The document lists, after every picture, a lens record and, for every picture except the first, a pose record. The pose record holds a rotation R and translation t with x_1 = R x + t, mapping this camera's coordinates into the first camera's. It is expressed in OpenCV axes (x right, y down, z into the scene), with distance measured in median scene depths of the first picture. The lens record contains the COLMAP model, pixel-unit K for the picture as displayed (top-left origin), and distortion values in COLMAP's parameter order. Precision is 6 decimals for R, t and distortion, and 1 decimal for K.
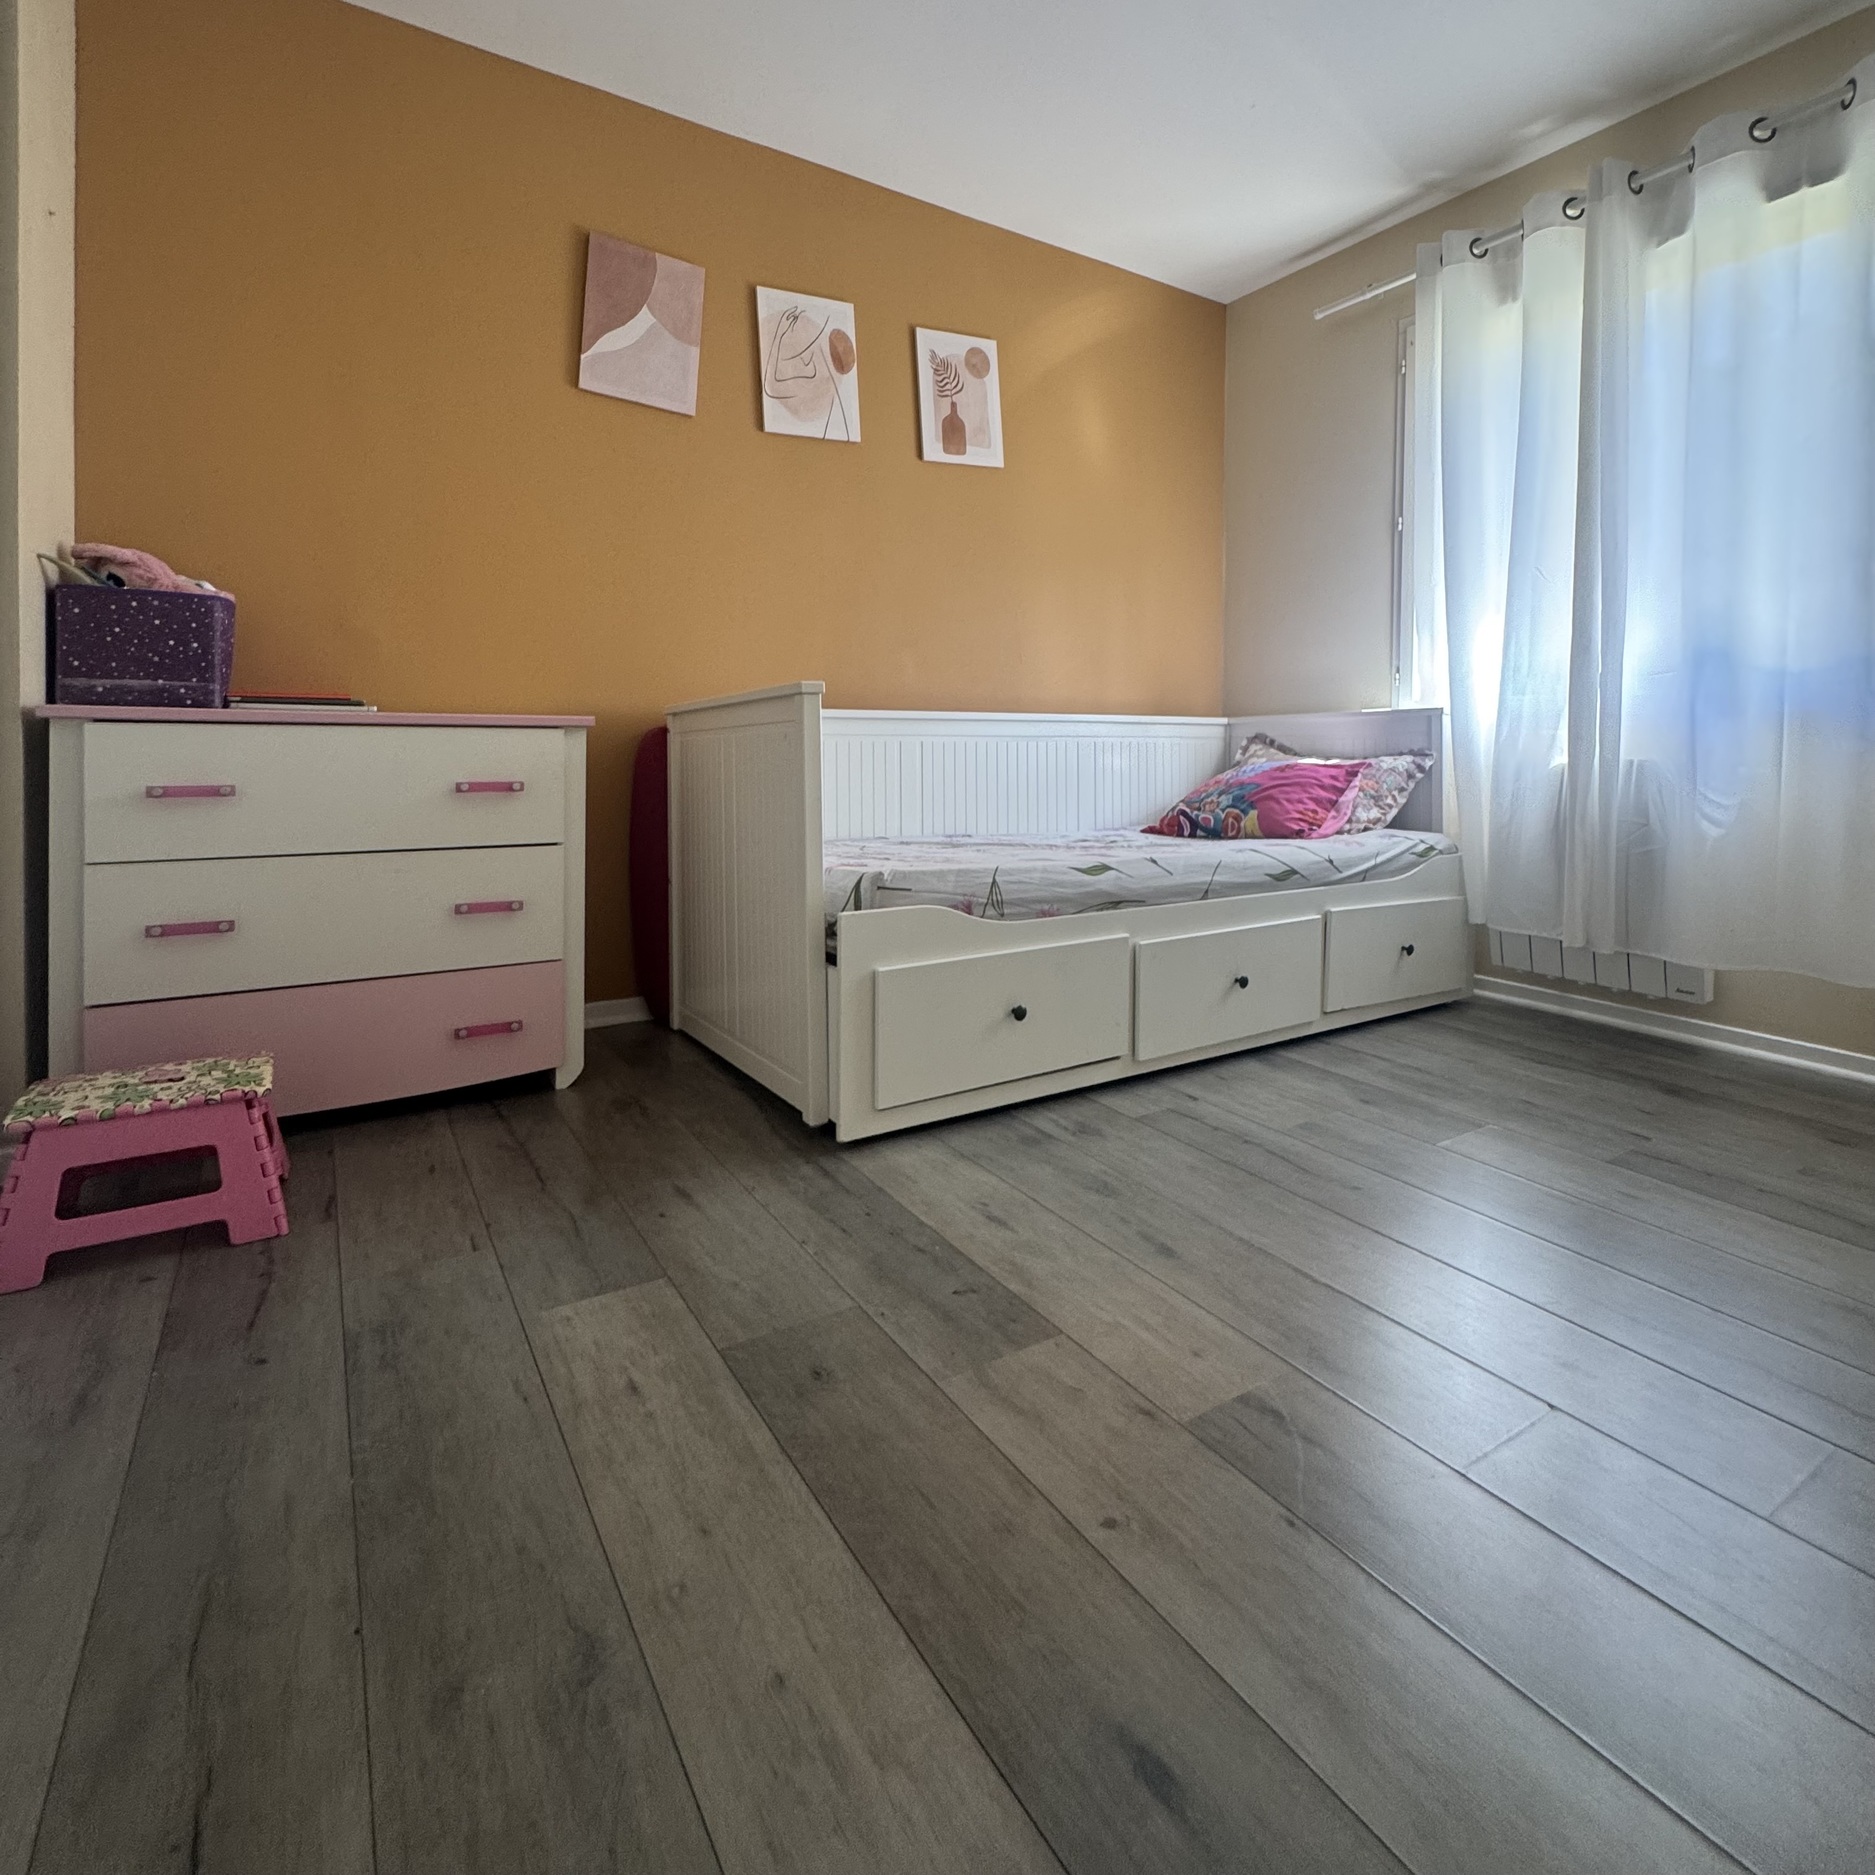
lens RADIAL K [[1008.4, 0, 935.4], [0, 1008.4, 740.6], [0, 0, 1]] dist [-0.001847, -0.001384]
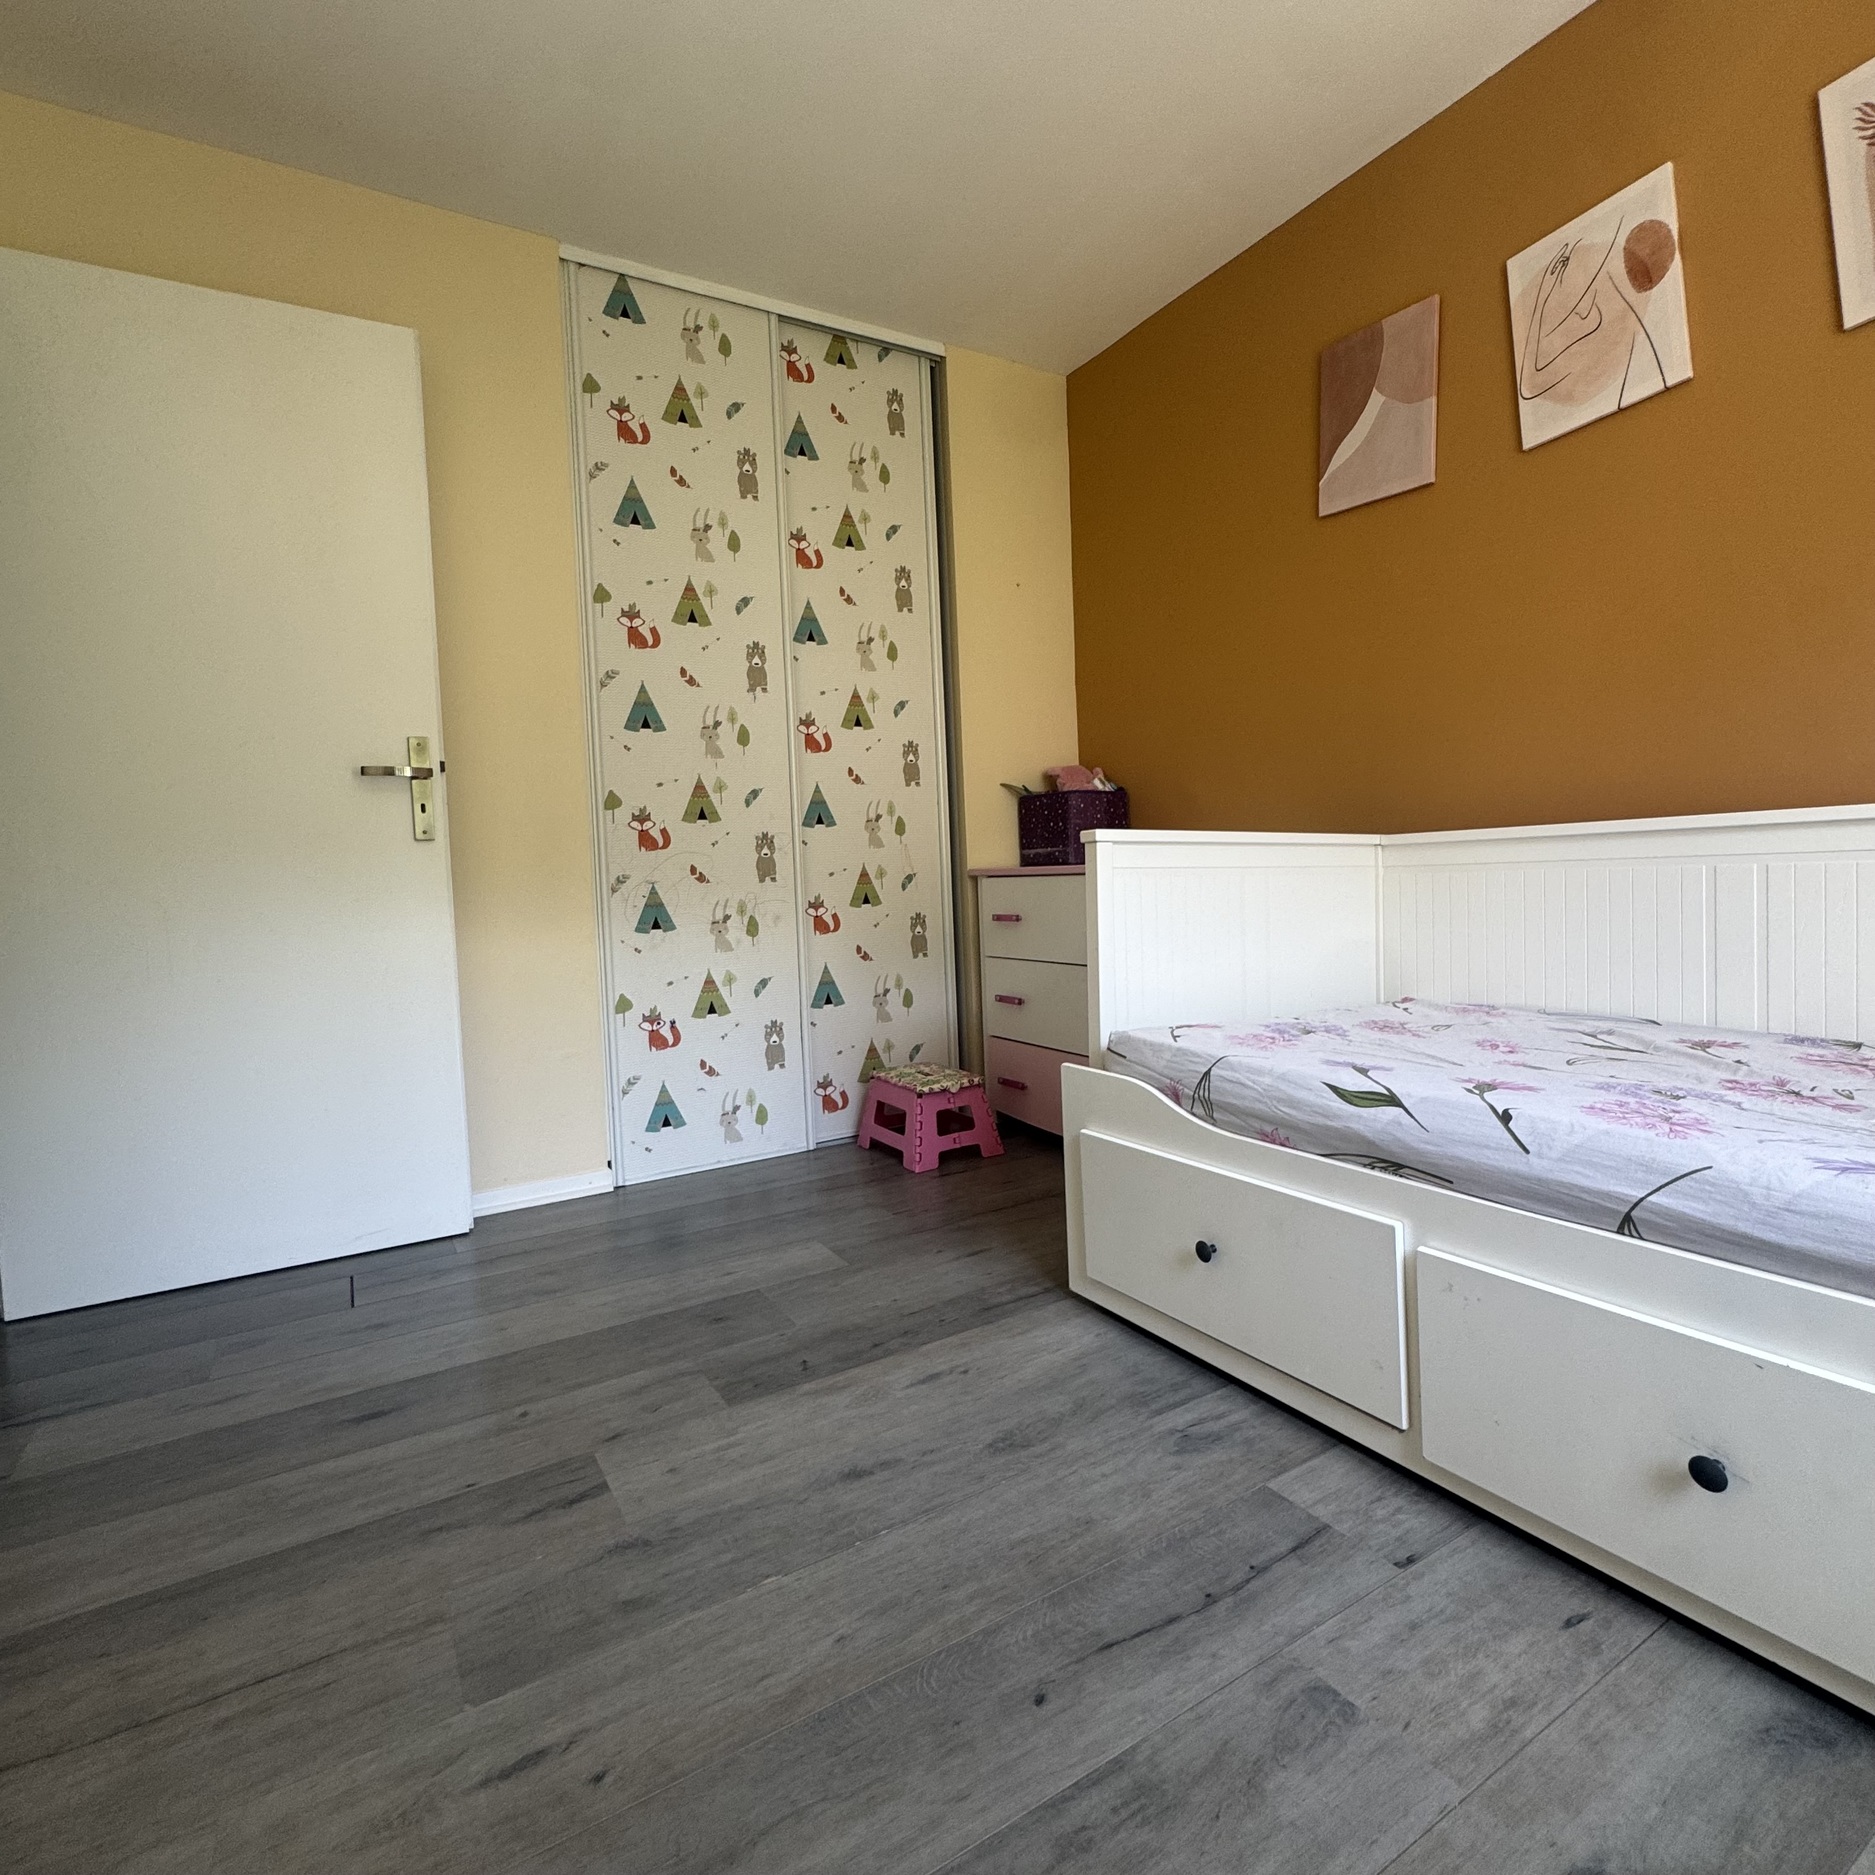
lens RADIAL K [[1001.4, 0, 941.1], [0, 1001.4, 884.7], [0, 0, 1]] dist [-0.003845, -0.001827]
pose [[-0.019764, 0.005335, -0.999790, 0.798337], [0.044051, 0.999019, 0.004460, -0.014382], [0.998834, -0.043953, -0.019980, 0.797708]]
